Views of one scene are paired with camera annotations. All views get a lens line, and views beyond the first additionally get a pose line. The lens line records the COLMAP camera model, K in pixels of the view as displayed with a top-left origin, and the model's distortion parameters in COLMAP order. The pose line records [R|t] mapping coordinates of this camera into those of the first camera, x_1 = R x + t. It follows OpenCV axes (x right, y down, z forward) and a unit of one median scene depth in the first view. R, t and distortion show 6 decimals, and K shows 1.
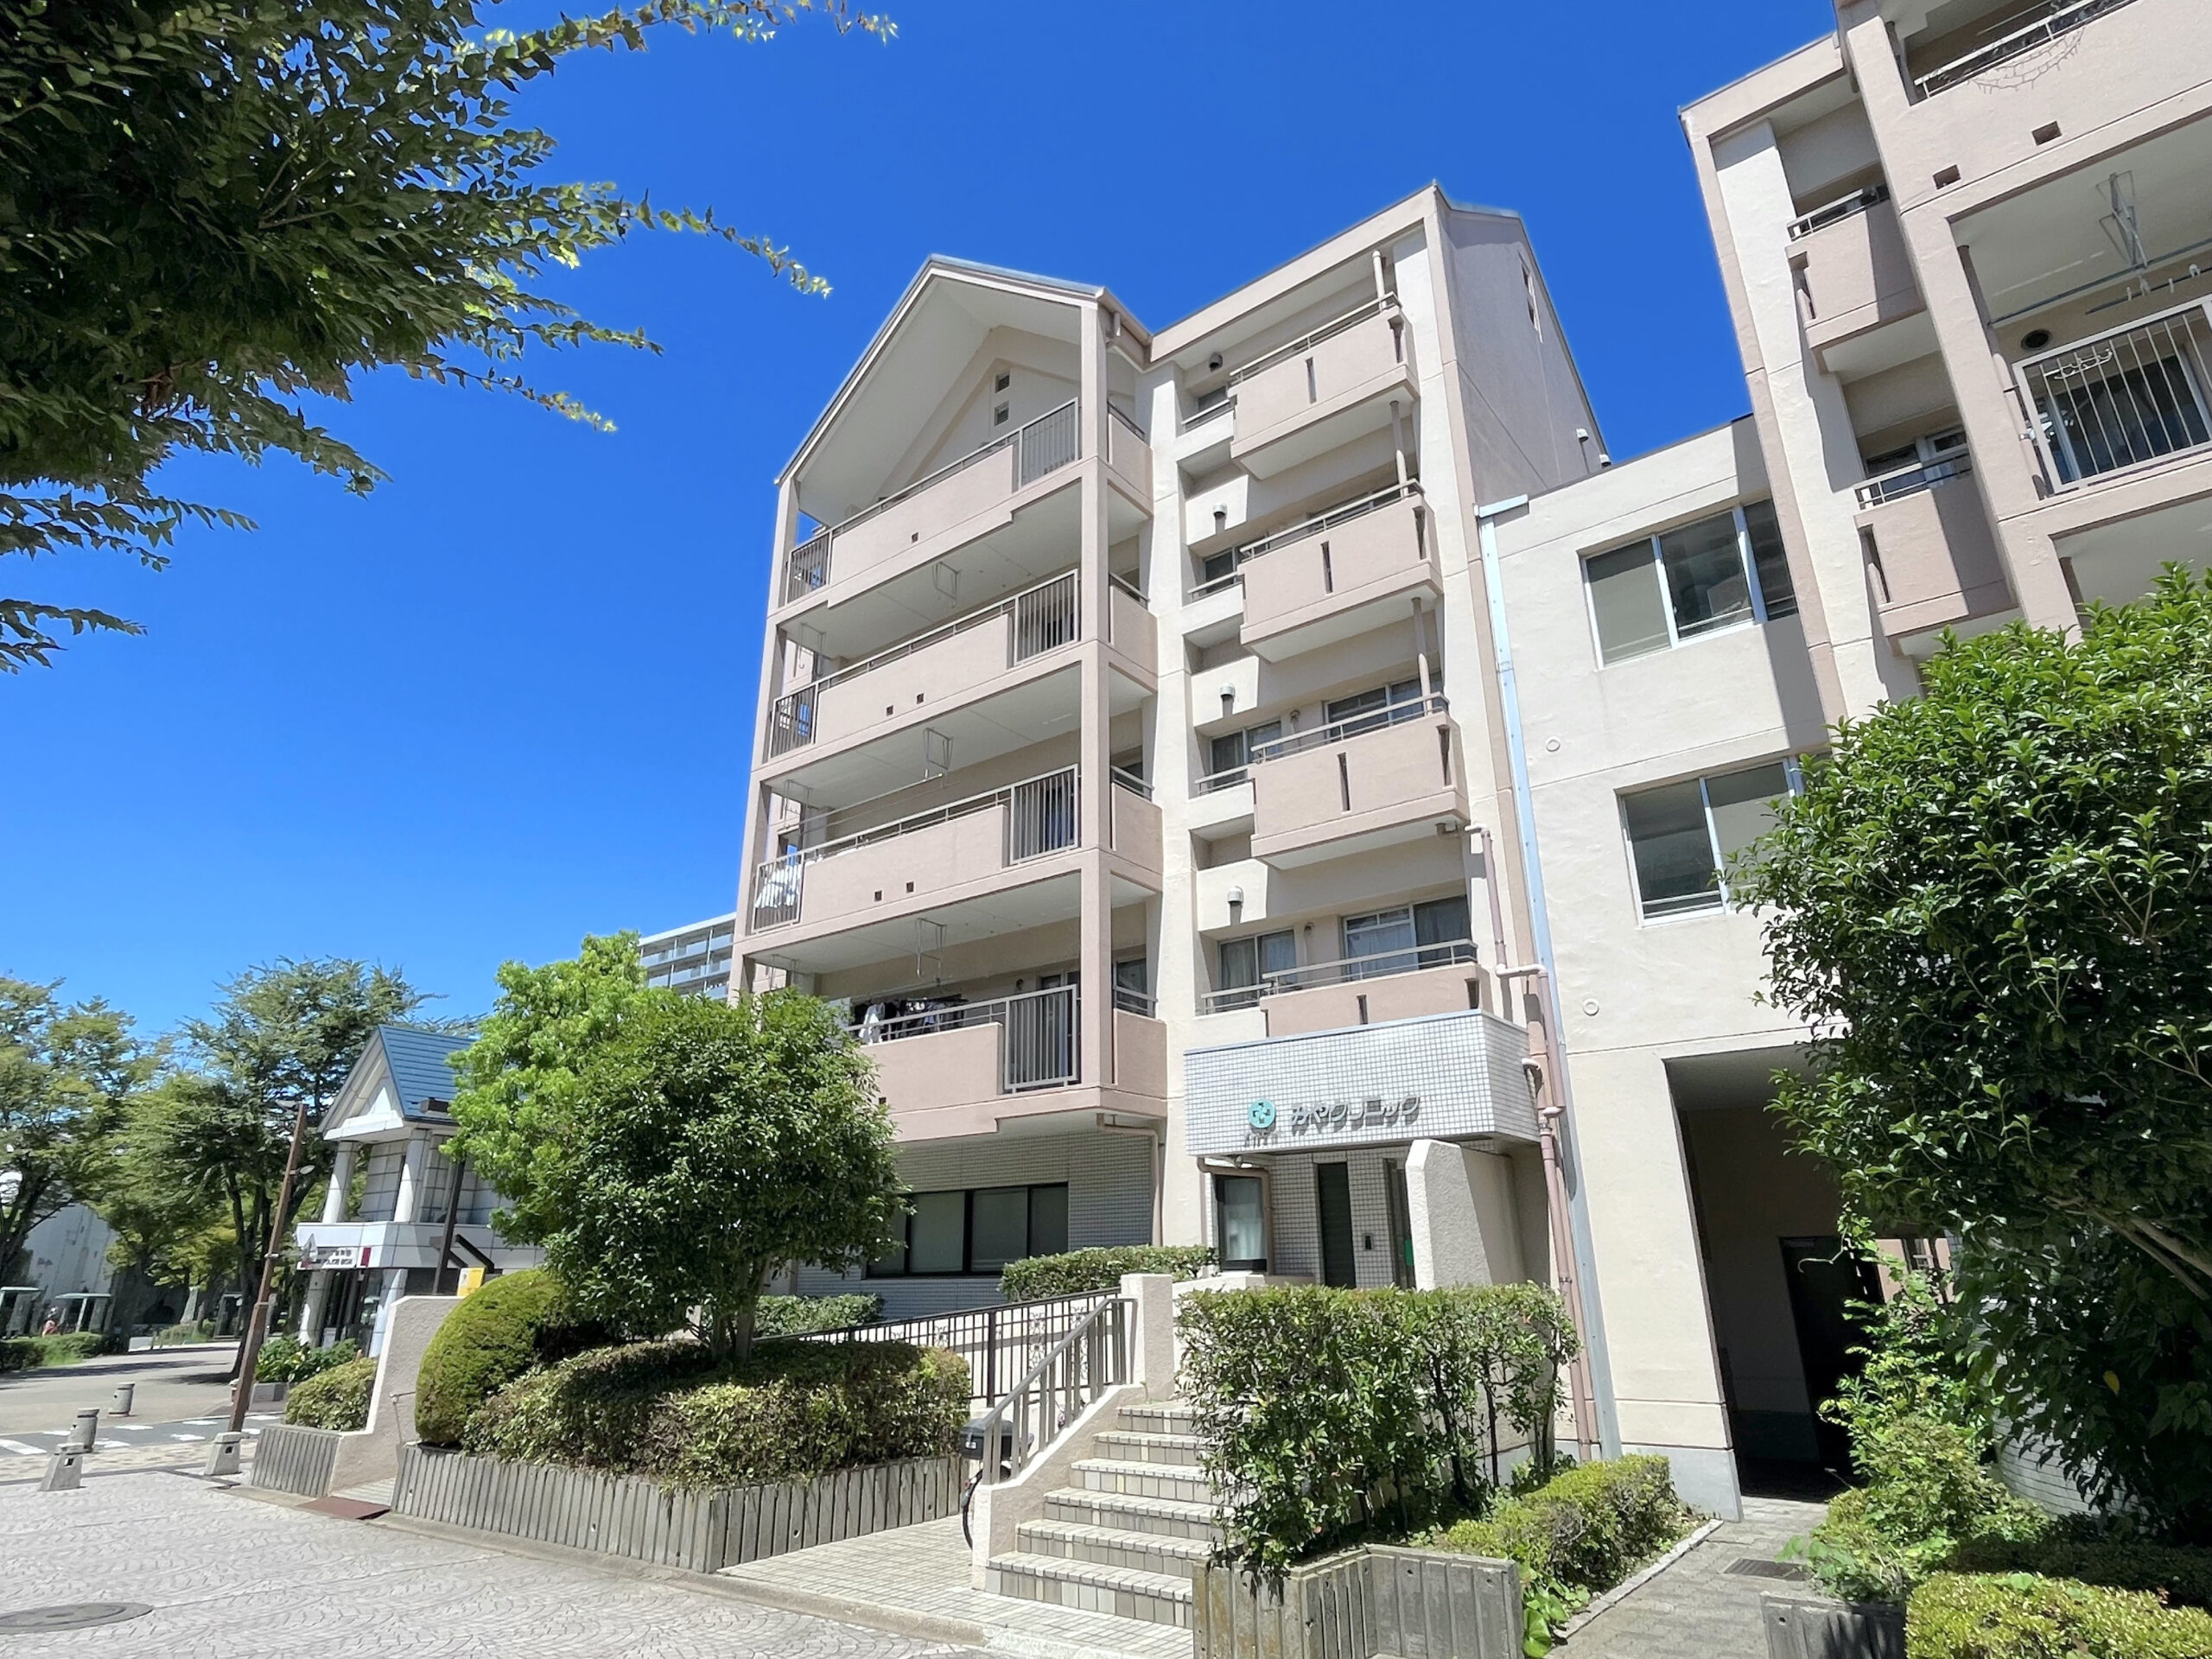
lens RADIAL K [[1253.1, 0, 1114.7], [0, 1253.1, 812.8], [0, 0, 1]] dist [-0.001912, -0.000180]
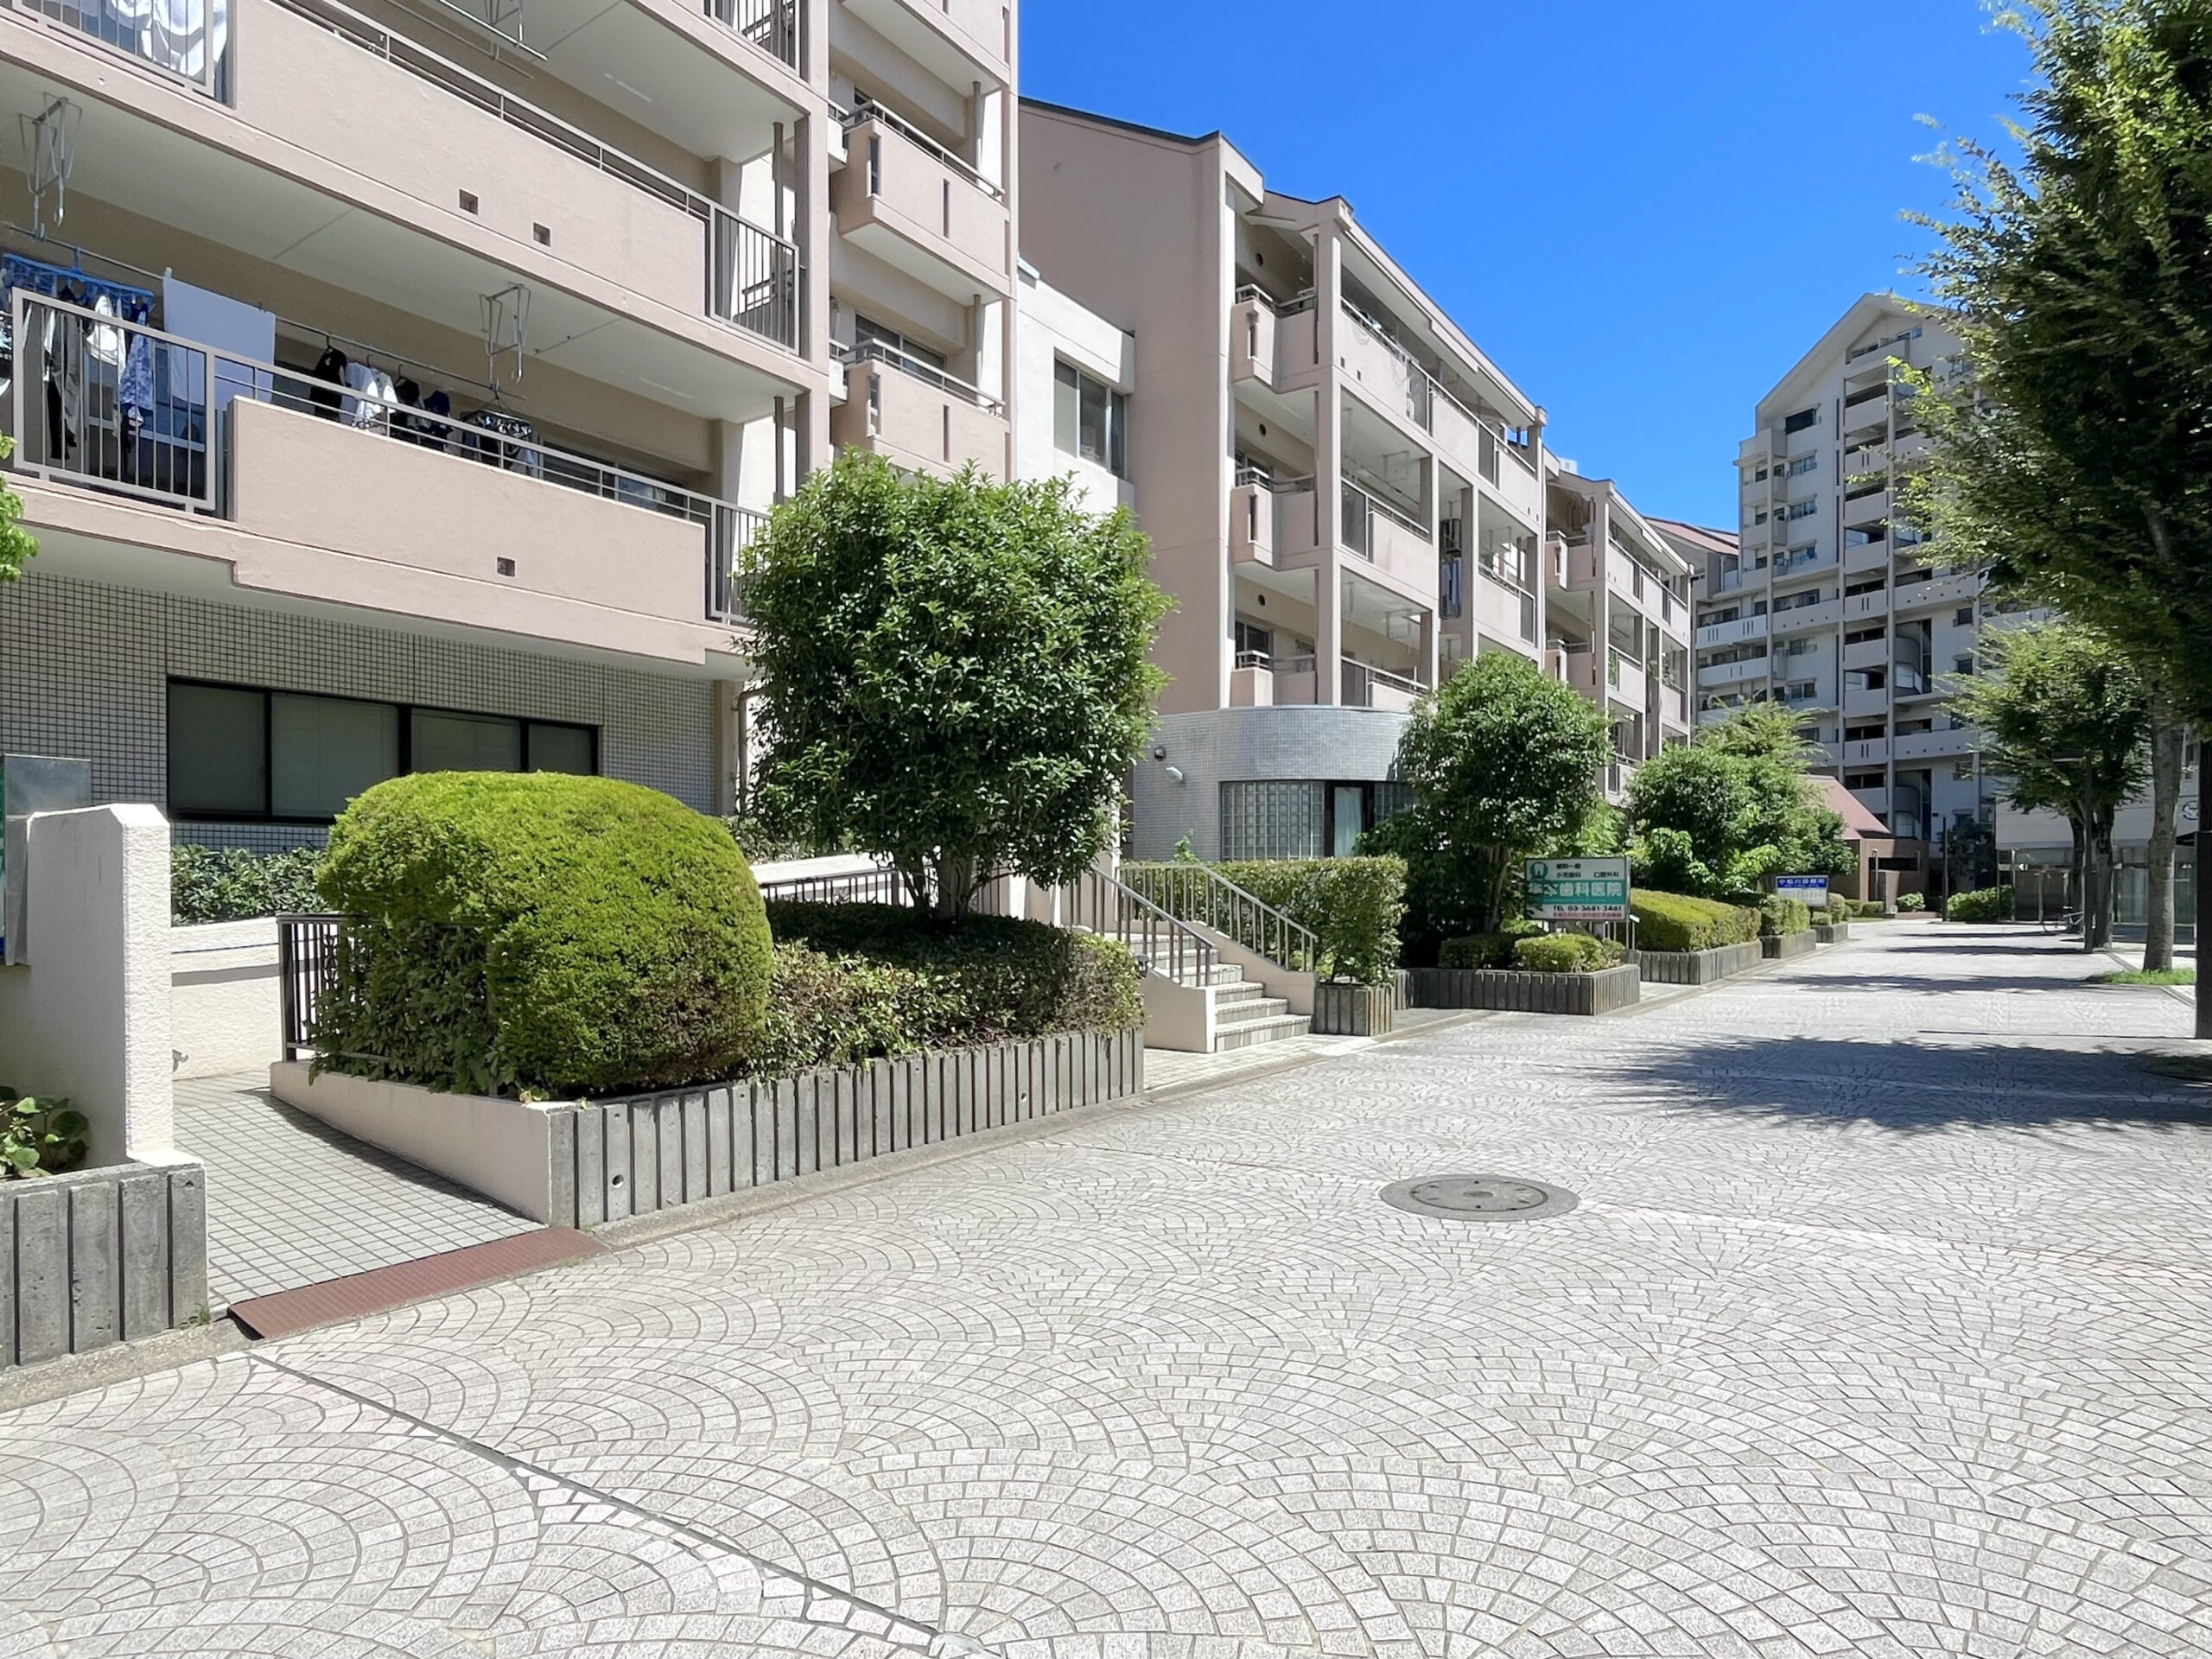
lens RADIAL K [[1253.1, 0, 1090.5], [0, 1253.1, 905.8], [0, 0, 1]] dist [-0.001912, -0.000180]
pose [[-0.021523, -0.006277, 0.999749, -1.065322], [-0.357564, 0.933887, -0.001835, 0.368222], [-0.933641, -0.357513, -0.022345, 0.864574]]
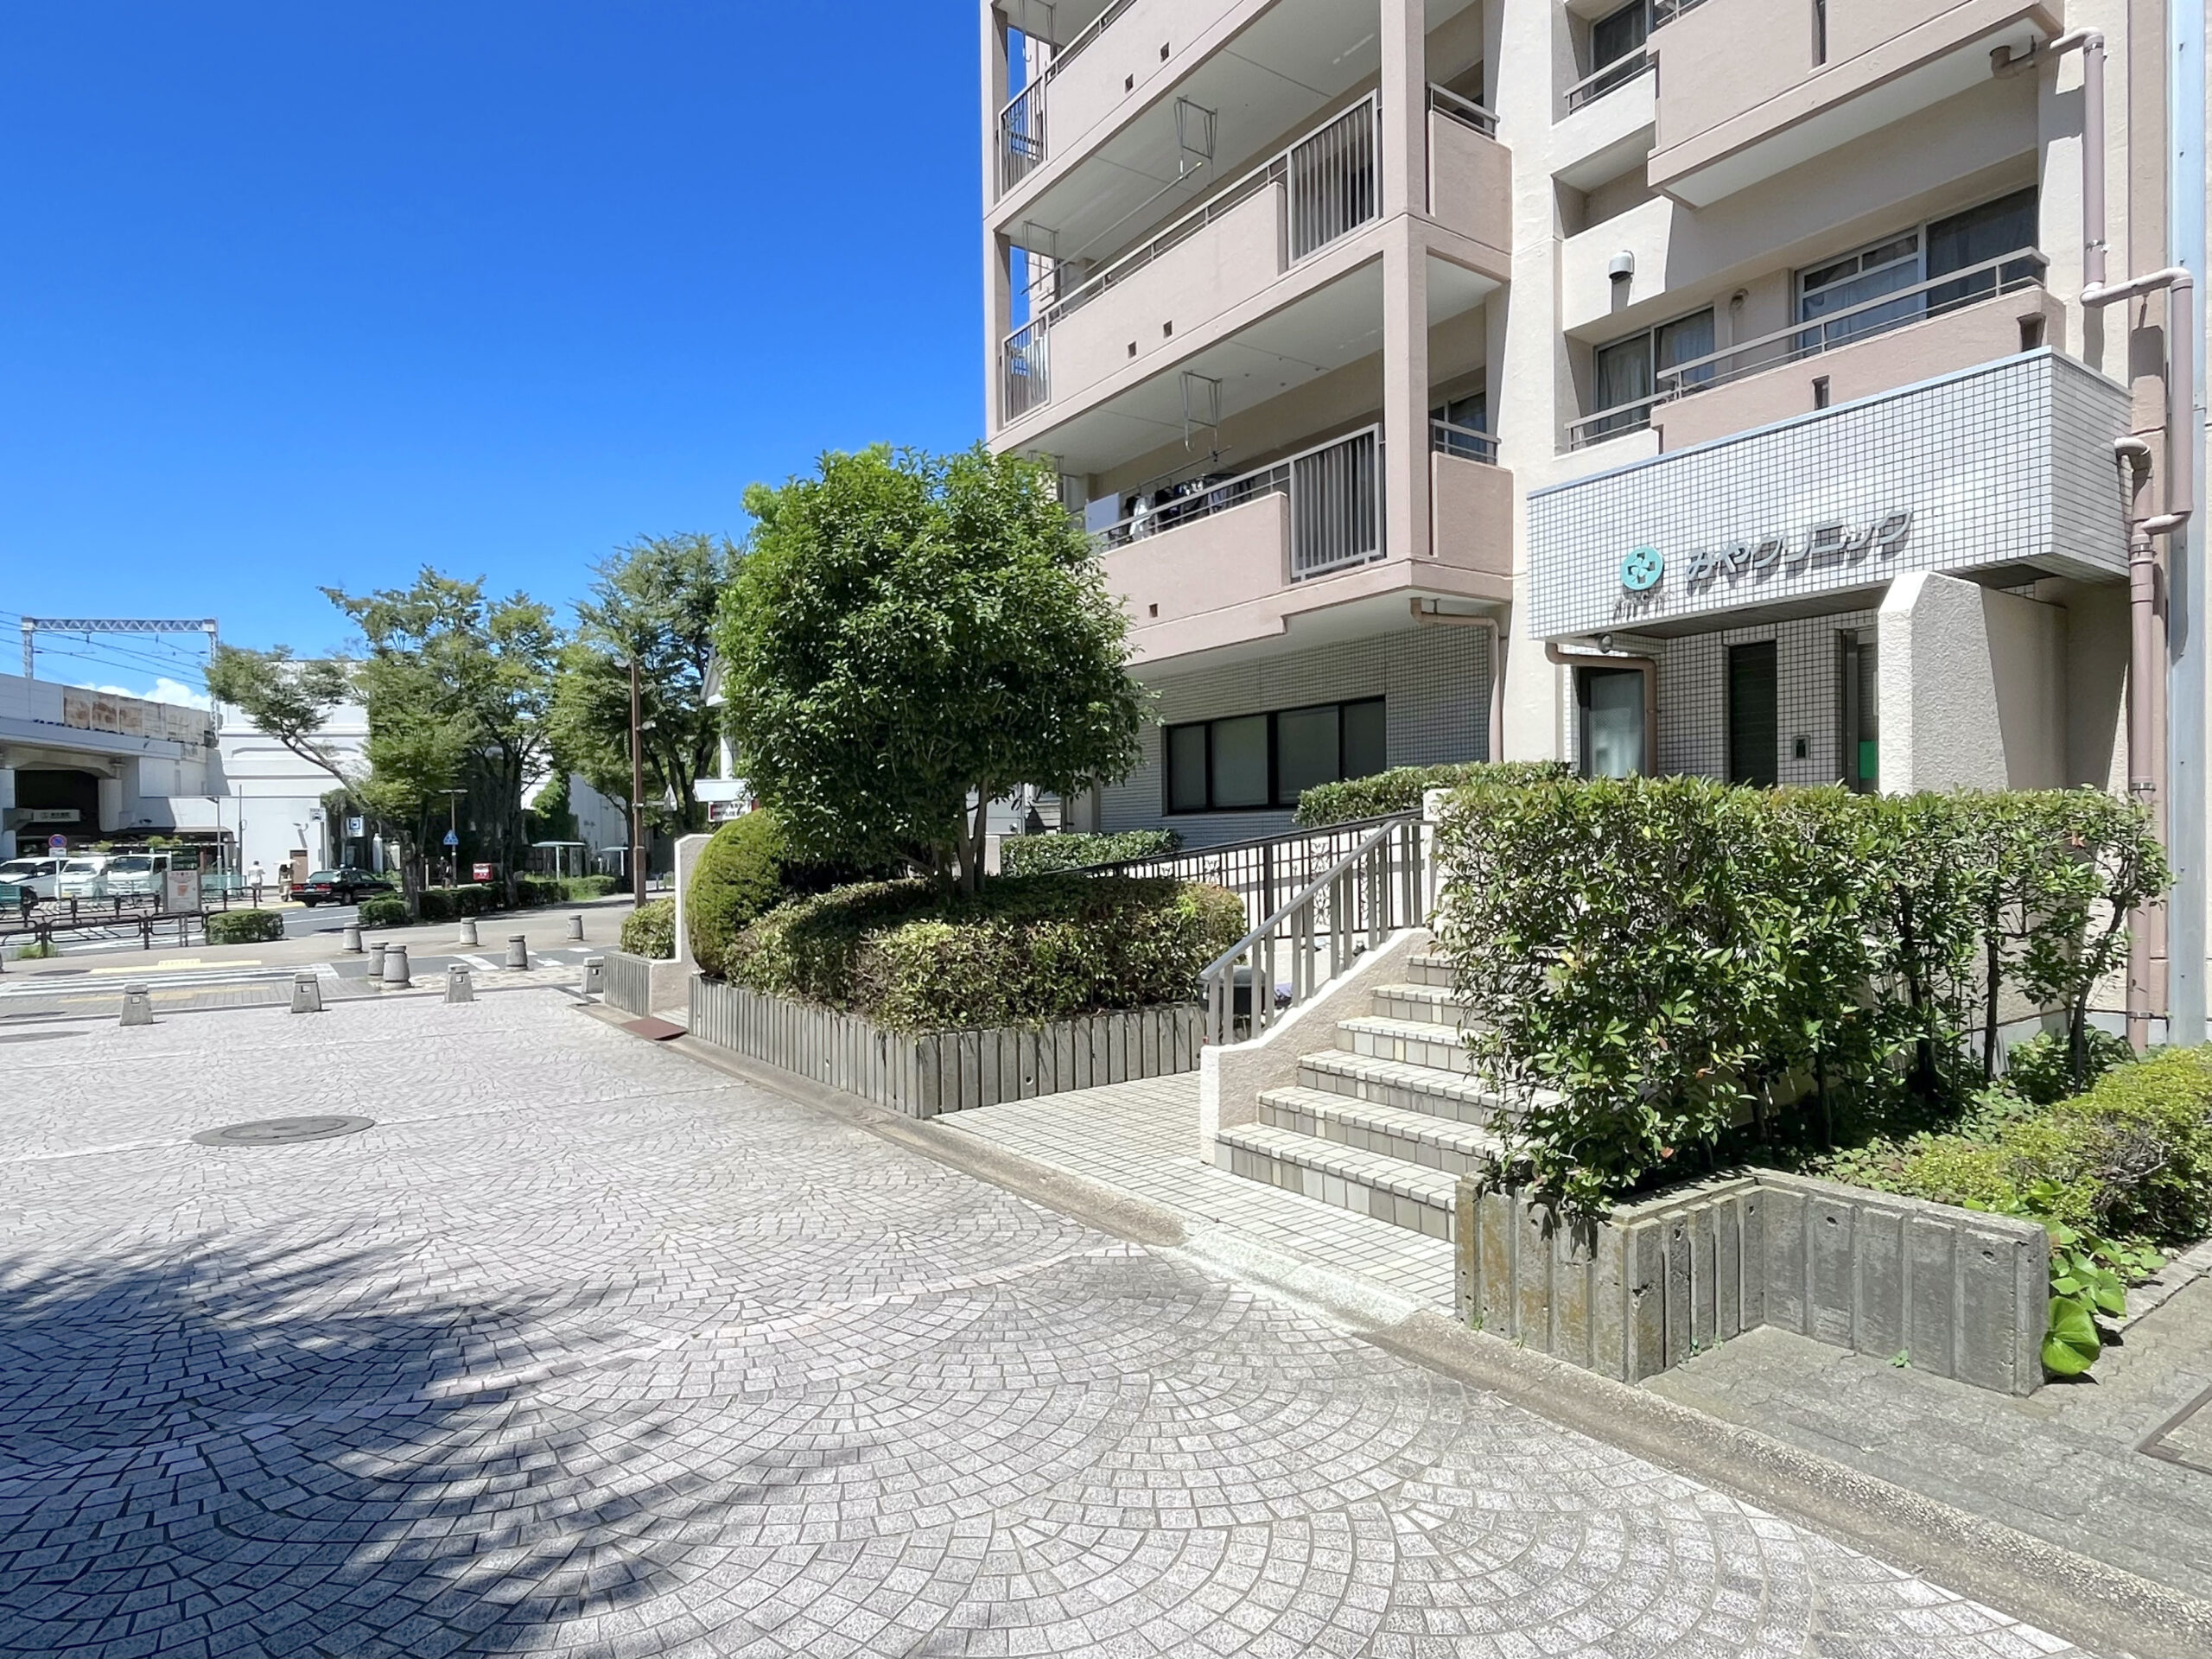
lens RADIAL K [[1253.1, 0, 1121.9], [0, 1253.1, 877.8], [0, 0, 1]] dist [-0.001912, -0.000180]
pose [[0.953184, 0.001417, -0.302386, 0.054695], [0.114328, 0.924074, 0.364715, 0.115878], [0.279944, -0.382212, 0.880651, 0.258555]]
